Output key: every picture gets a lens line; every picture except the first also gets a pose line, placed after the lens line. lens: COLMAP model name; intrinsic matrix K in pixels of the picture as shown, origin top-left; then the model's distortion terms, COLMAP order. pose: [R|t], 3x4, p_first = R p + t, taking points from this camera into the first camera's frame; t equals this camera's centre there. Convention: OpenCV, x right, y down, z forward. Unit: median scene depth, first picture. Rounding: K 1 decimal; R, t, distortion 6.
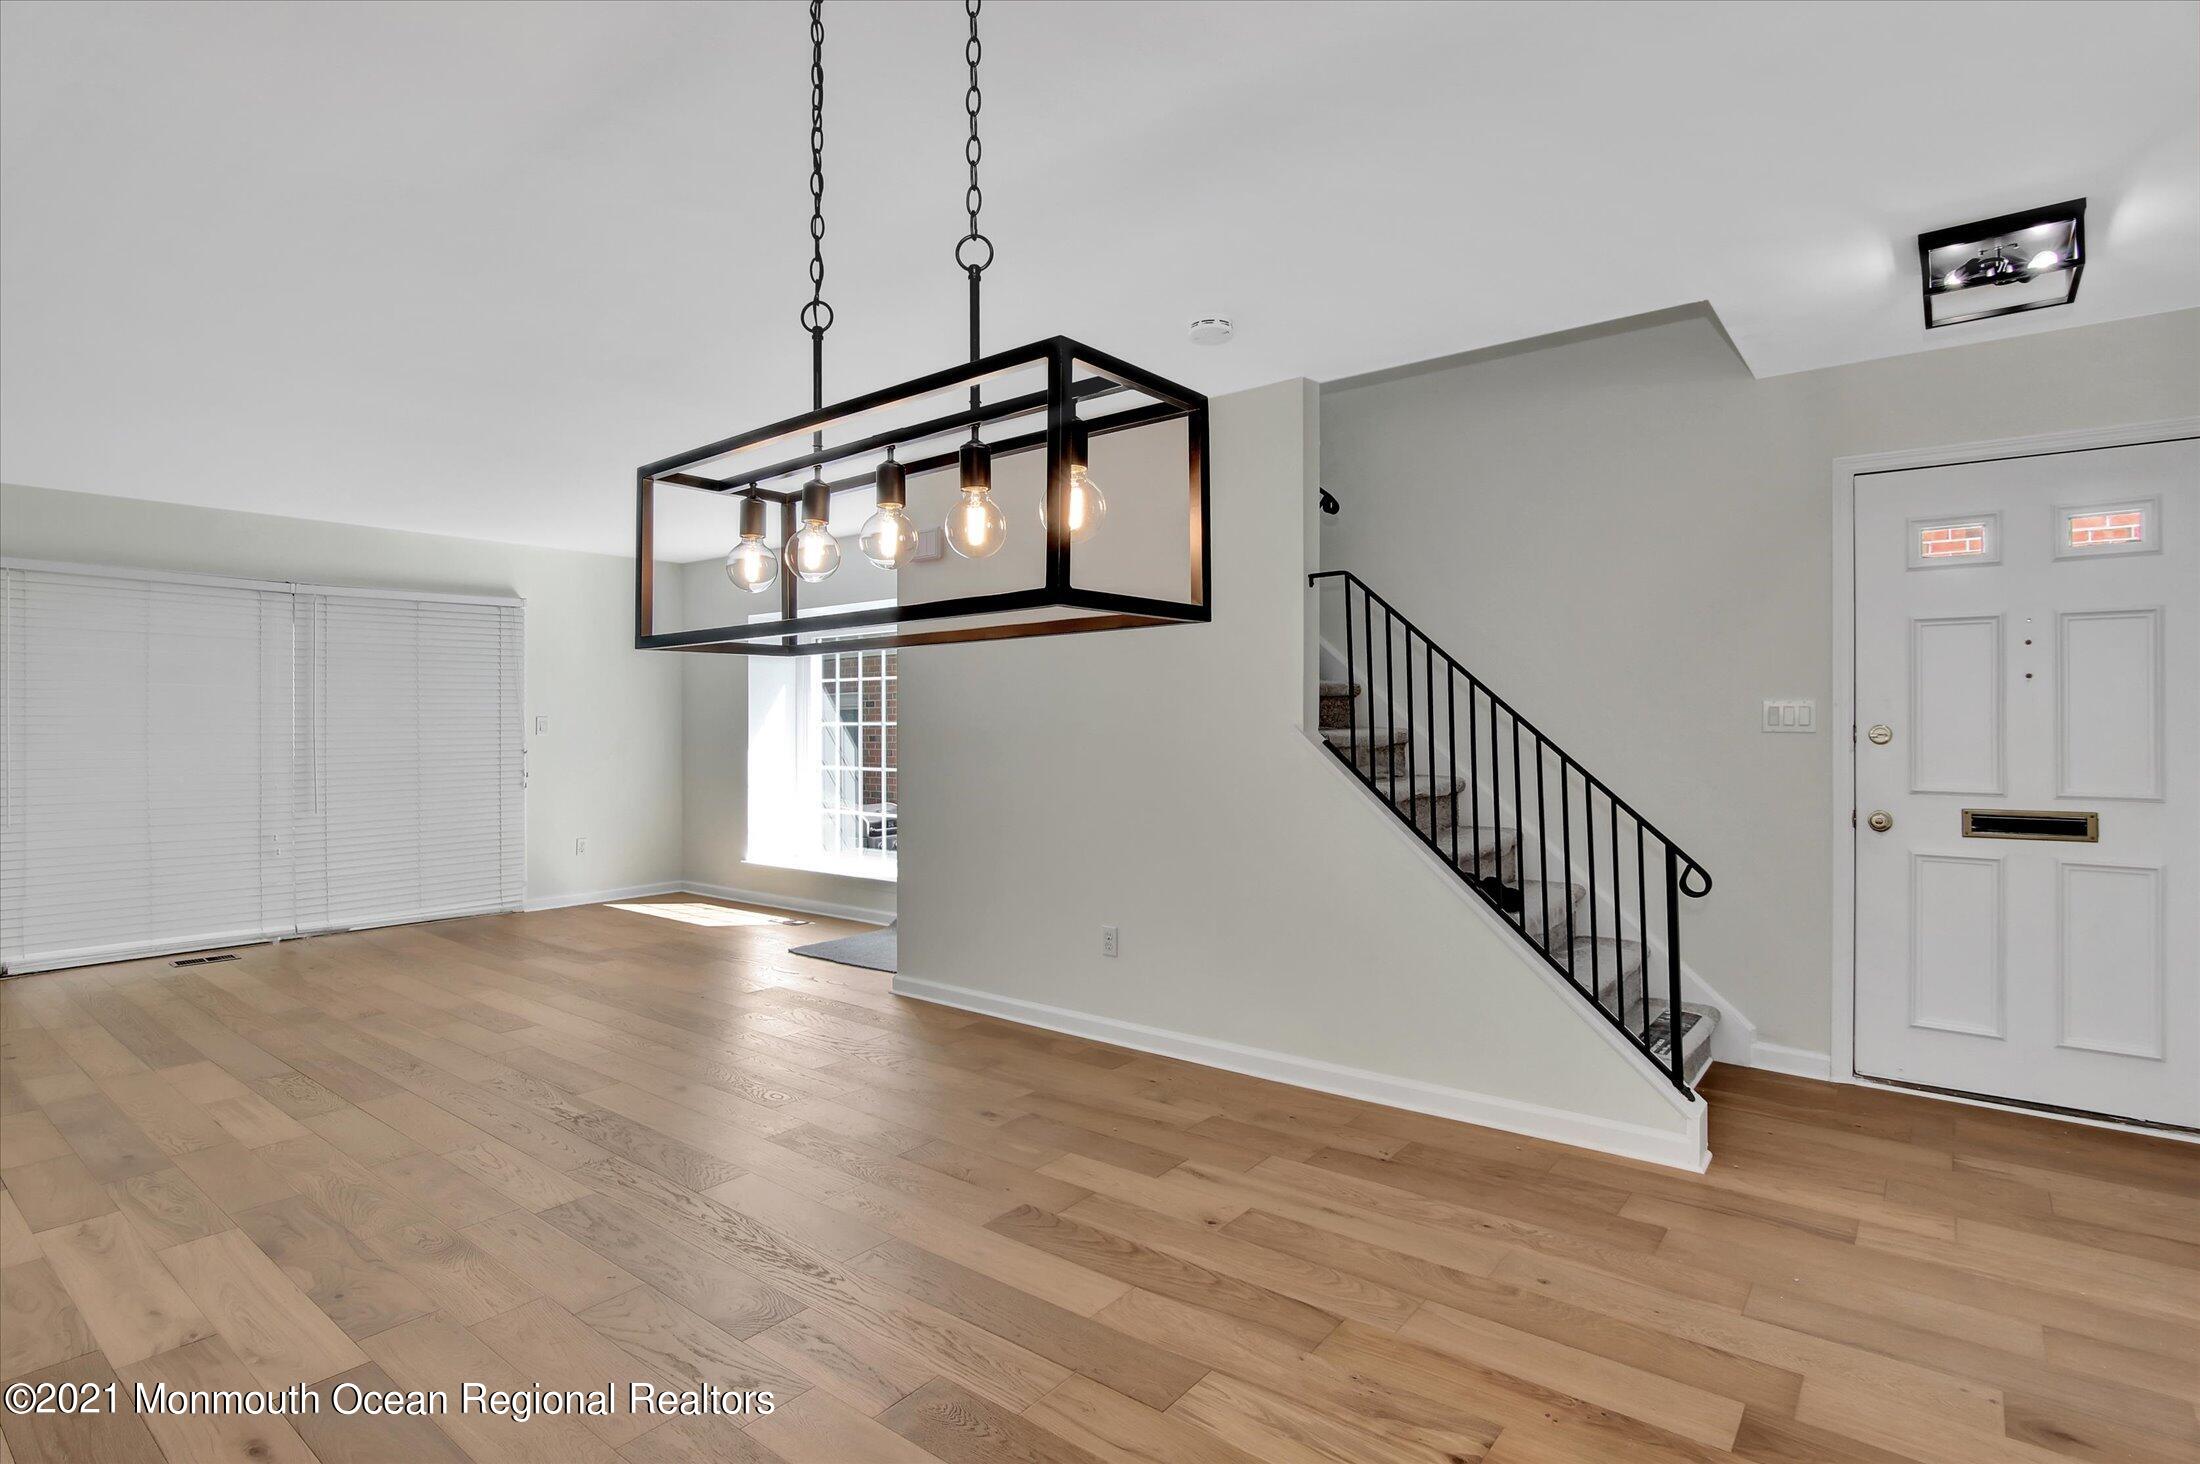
lens RADIAL K [[1099.8, 0, 1101.8], [0, 1099.8, 721.2], [0, 0, 1]] dist [-0.021293, 0.002633]
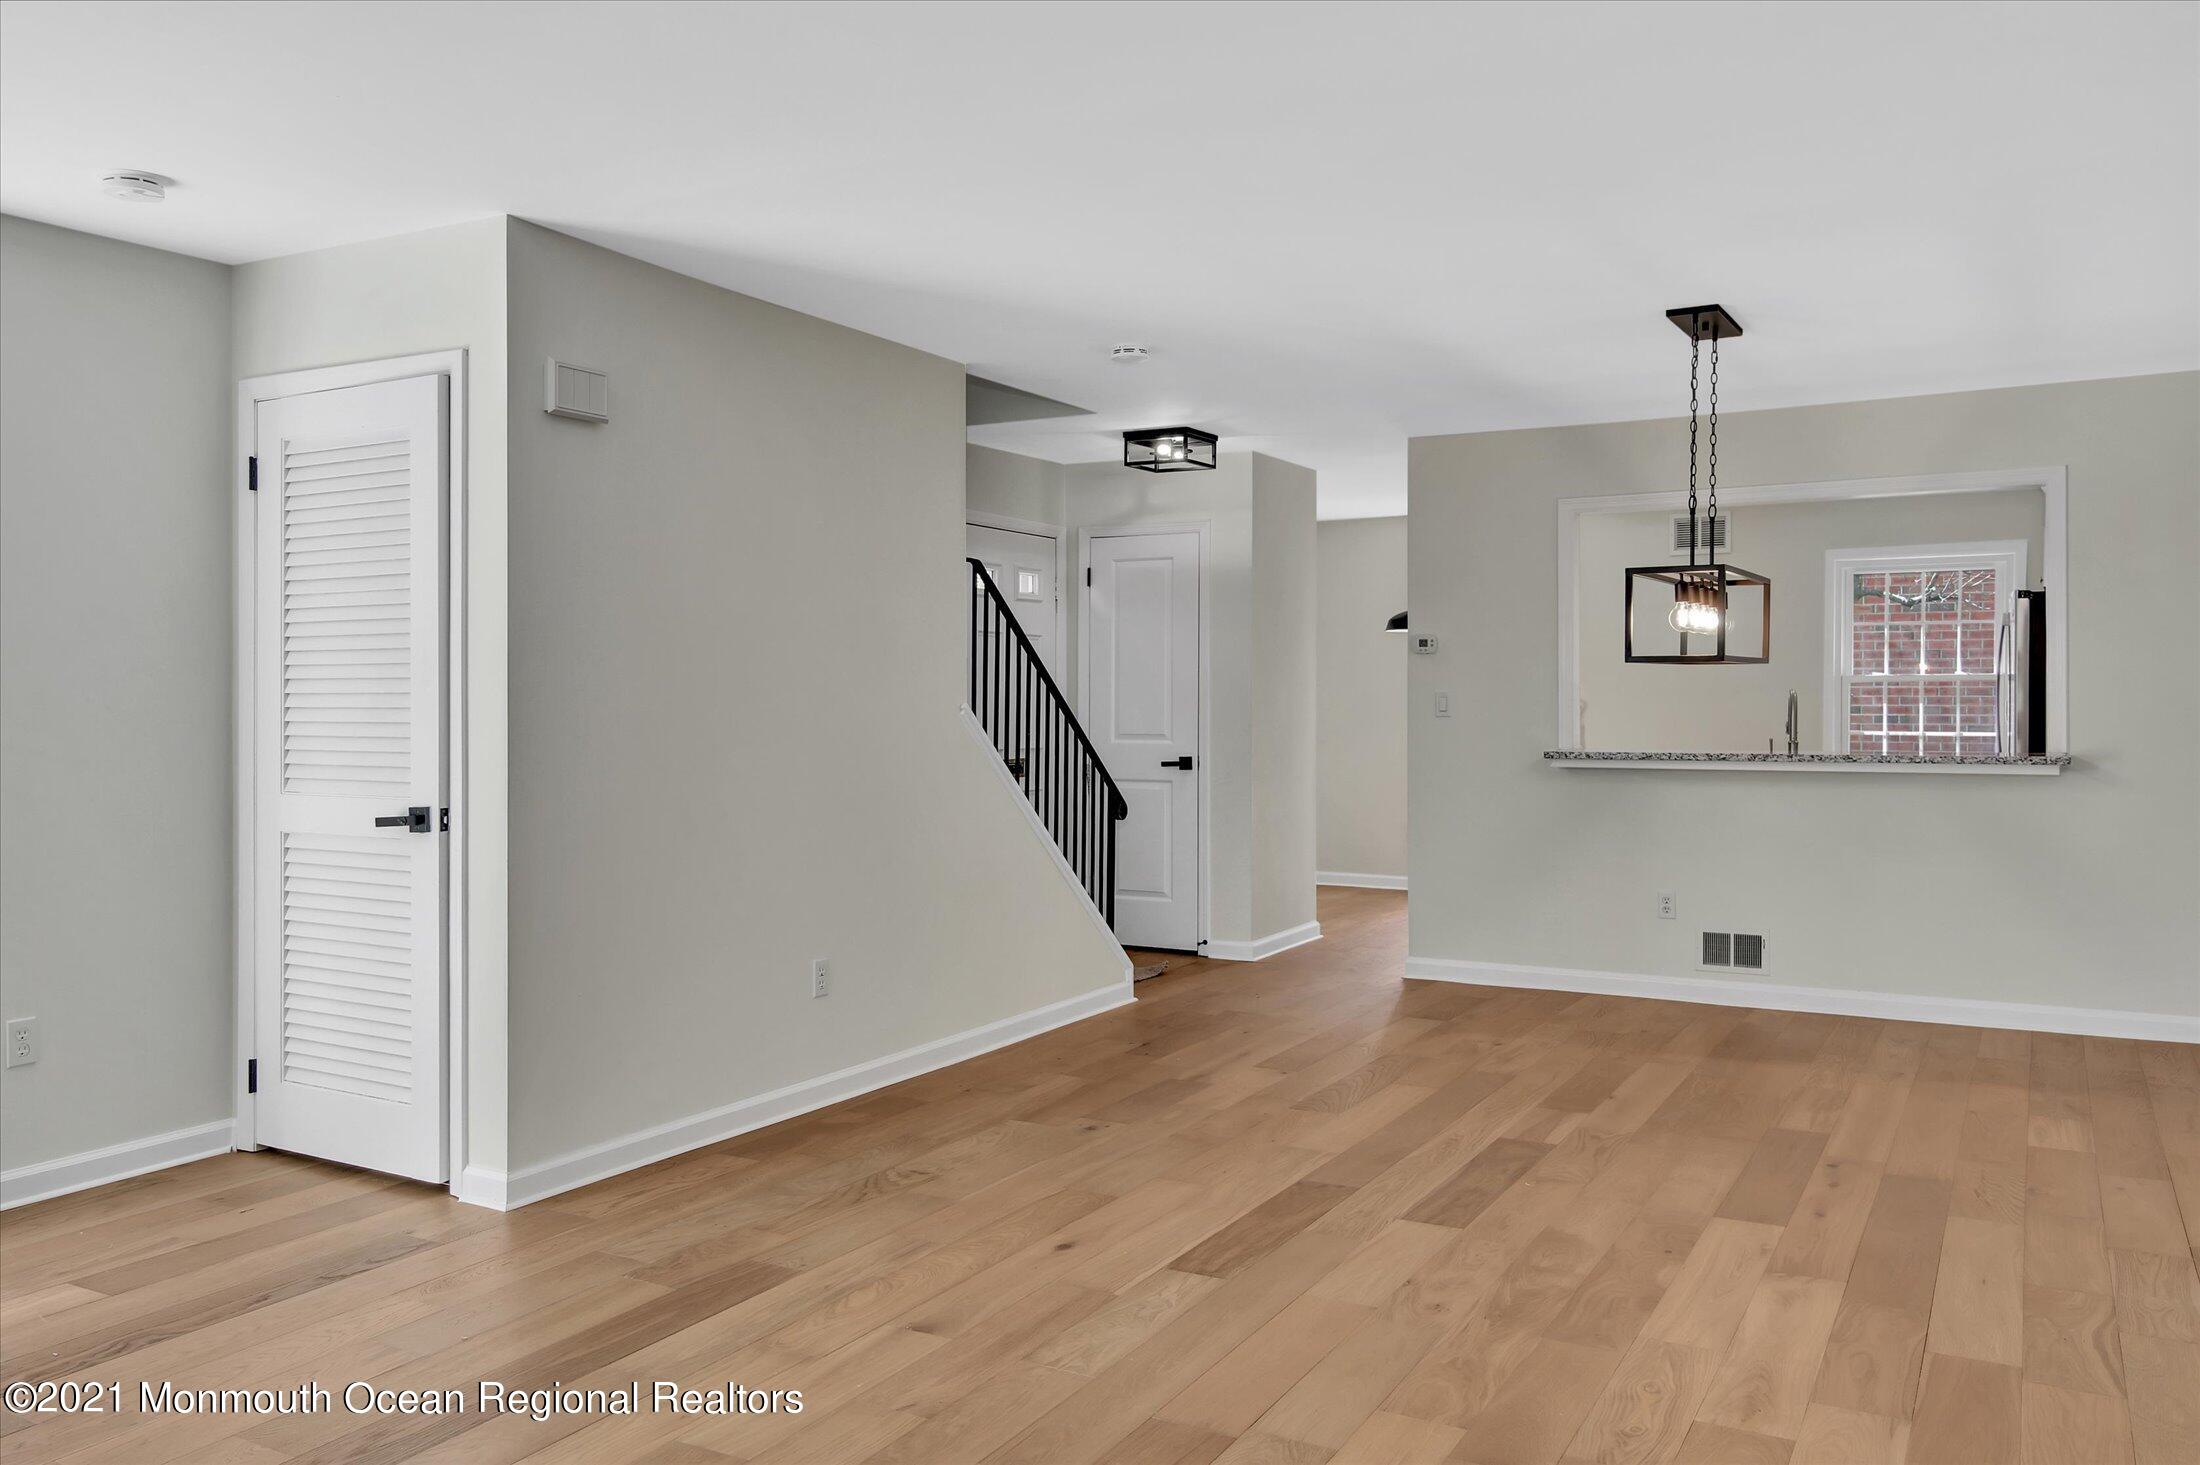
lens RADIAL K [[1734.9, 0, 1096.7], [0, 1734.9, 717.1], [0, 0, 1]] dist [-0.002399, 0.015368]
pose [[-0.168449, -0.006757, 0.985687, -1.801049], [0.000647, 0.999976, 0.006966, 0.005479], [-0.985710, 0.001811, -0.168440, 1.457656]]
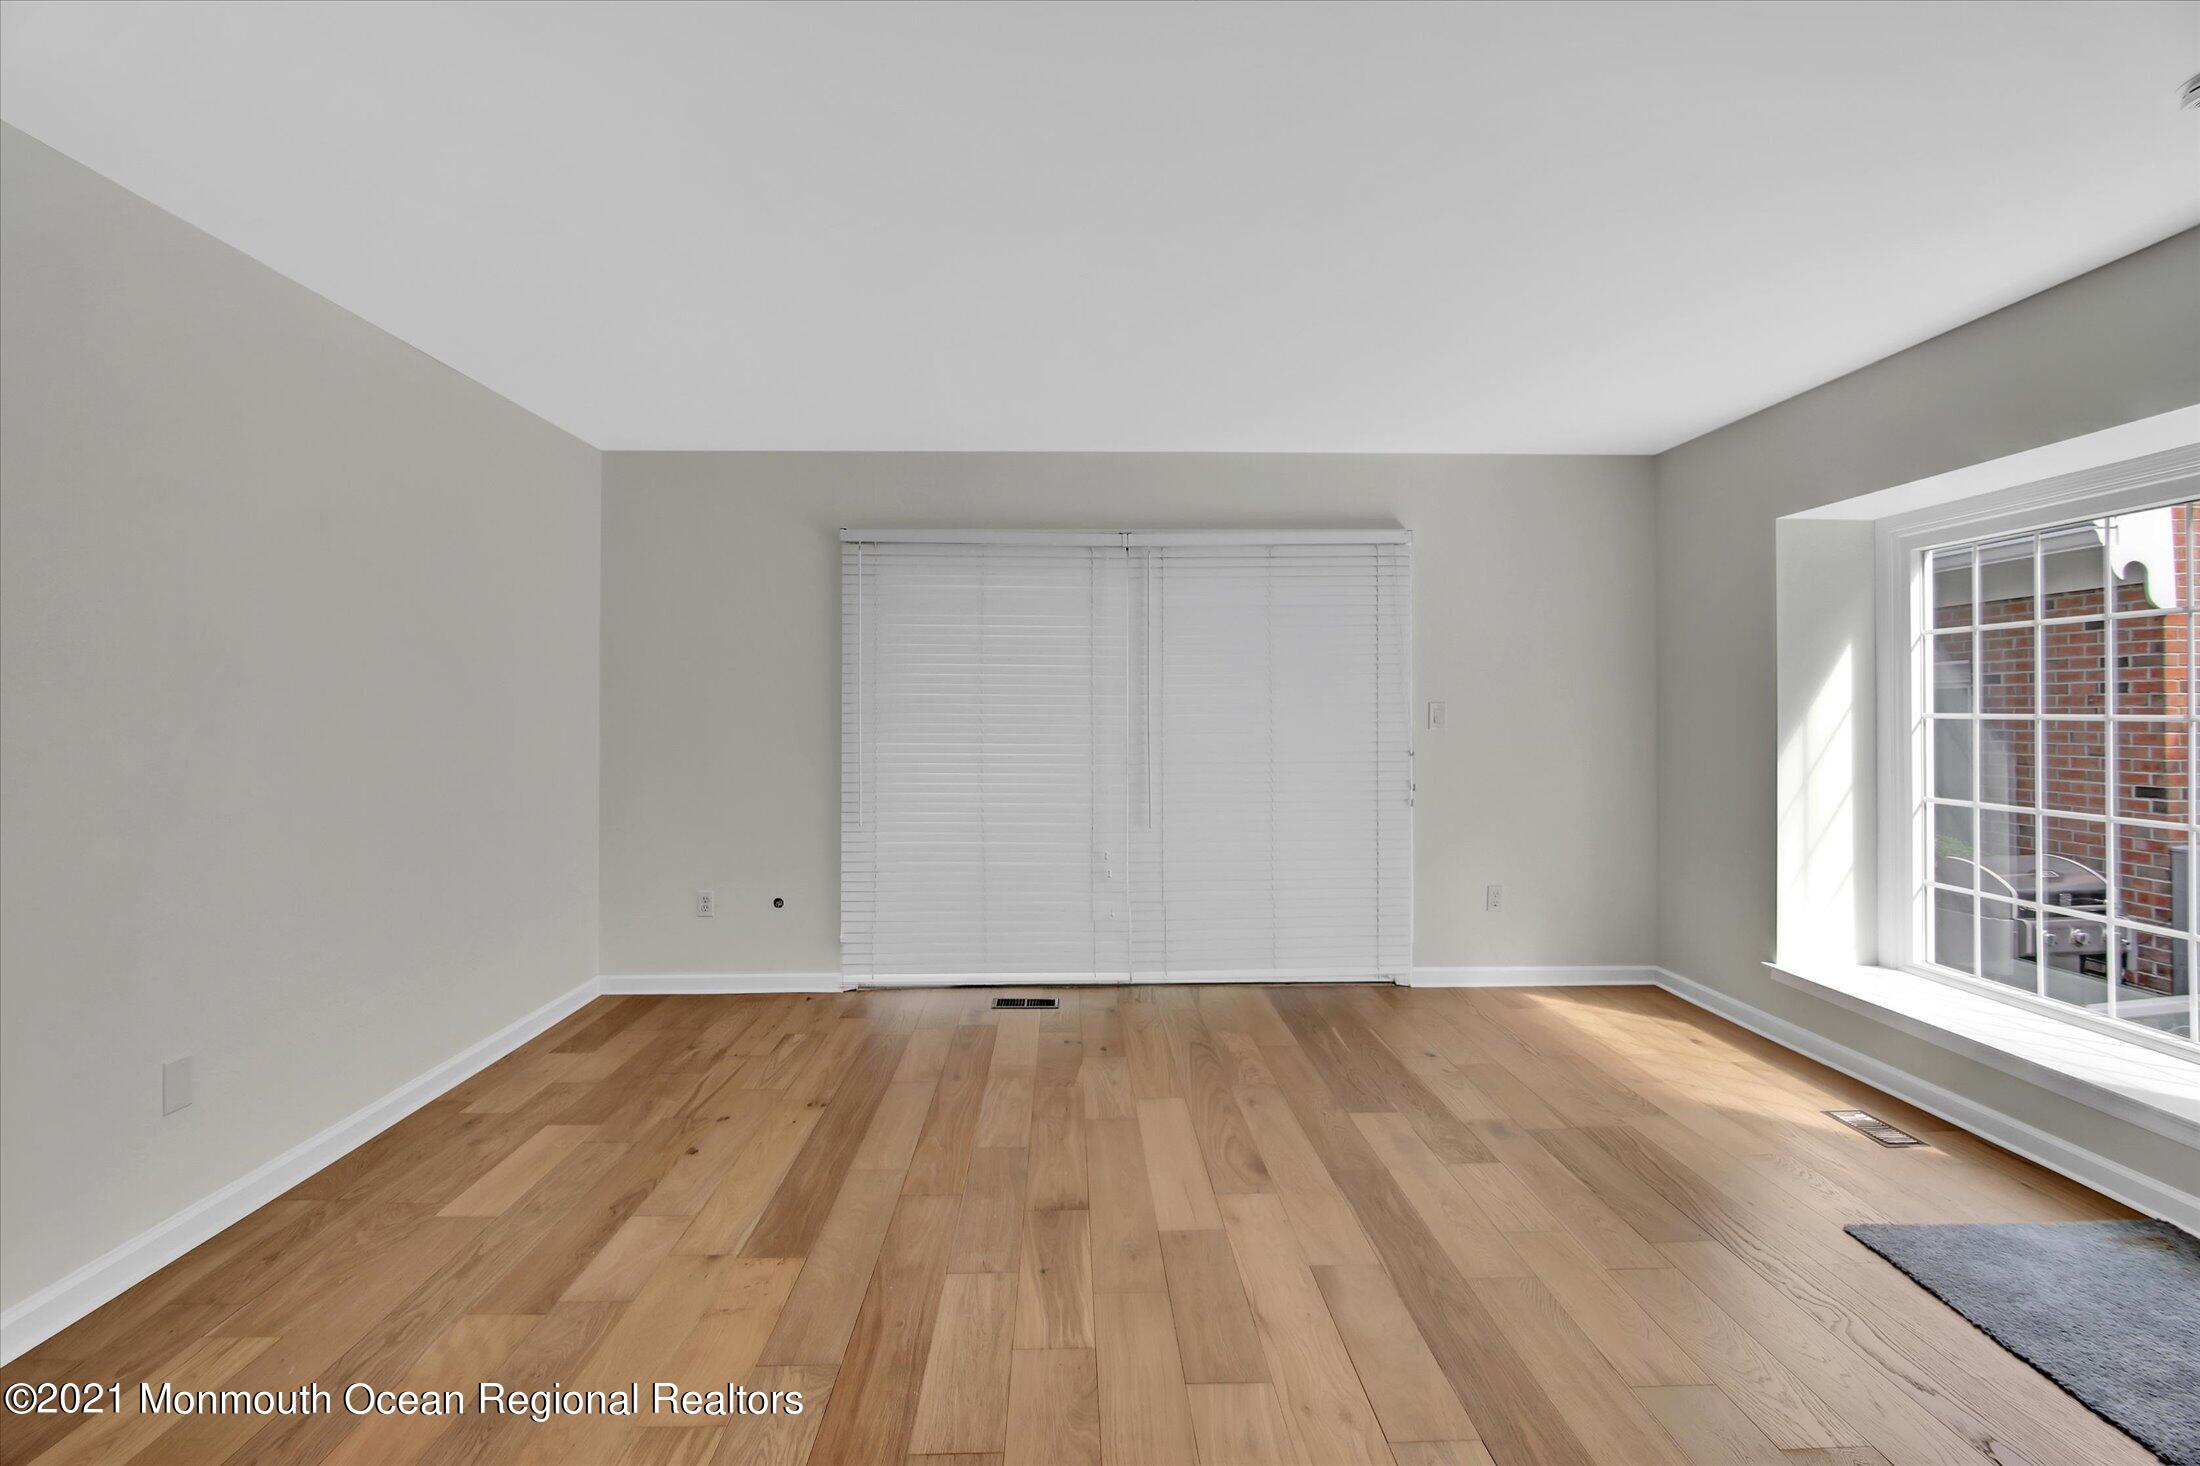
lens RADIAL K [[1099.8, 0, 1079.2], [0, 1099.8, 695.2], [0, 0, 1]] dist [-0.021293, 0.002633]
pose [[0.627581, -0.009097, -0.778498, -0.309930], [-0.002843, 0.999898, -0.013976, 0.001253], [0.778546, 0.010984, 0.627492, 0.990046]]
